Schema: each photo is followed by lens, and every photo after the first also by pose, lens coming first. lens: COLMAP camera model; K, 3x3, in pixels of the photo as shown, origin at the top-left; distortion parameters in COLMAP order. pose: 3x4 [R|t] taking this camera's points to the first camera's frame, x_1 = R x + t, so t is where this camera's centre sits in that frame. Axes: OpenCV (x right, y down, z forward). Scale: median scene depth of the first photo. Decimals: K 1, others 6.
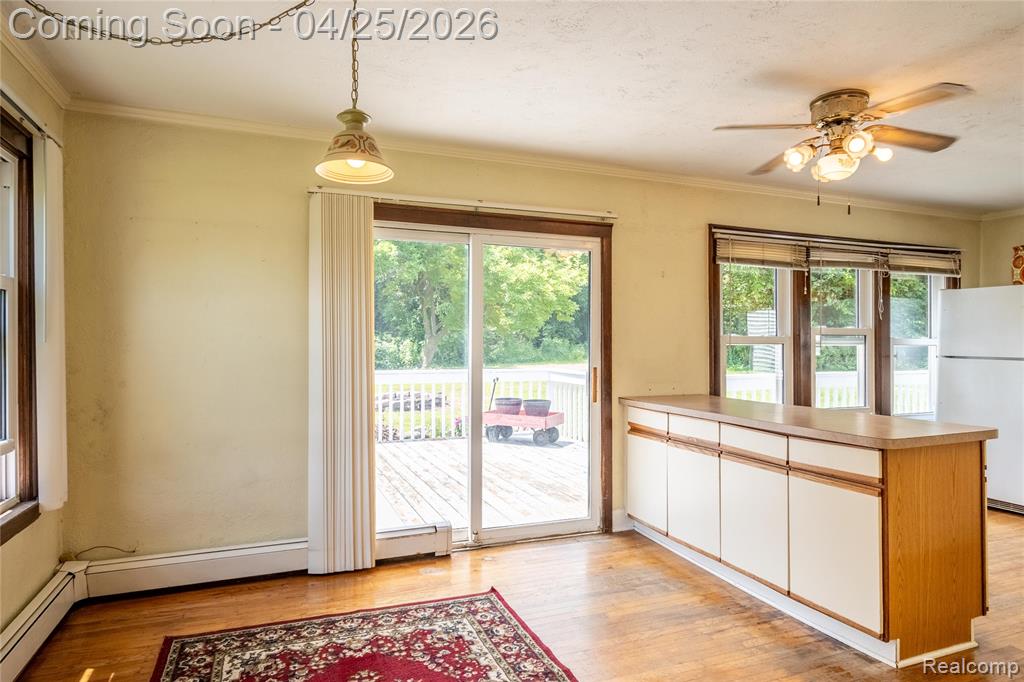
lens RADIAL K [[585.1, 0, 509.2], [0, 585.1, 347.6], [0, 0, 1]] dist [-0.001078, -0.004228]
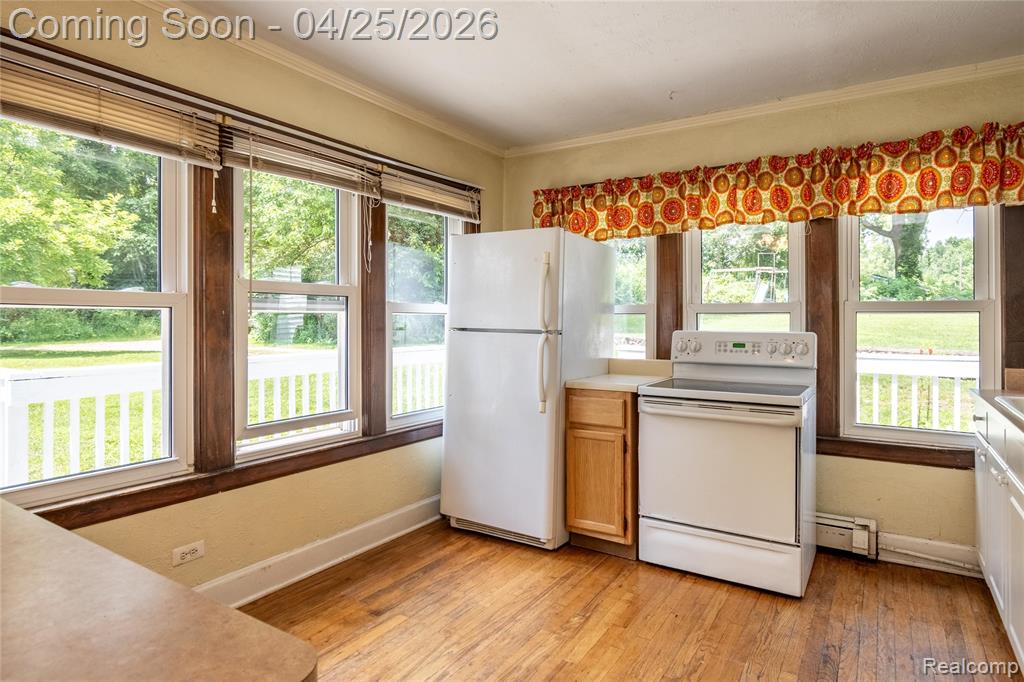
lens RADIAL K [[585.1, 0, 515.7], [0, 585.1, 320.6], [0, 0, 1]] dist [-0.001078, -0.004228]
pose [[0.801741, -0.001350, 0.597670, 0.368588], [0.001676, 0.999999, 0.000010, 0.005191], [-0.597669, 0.000994, 0.801742, 0.375760]]
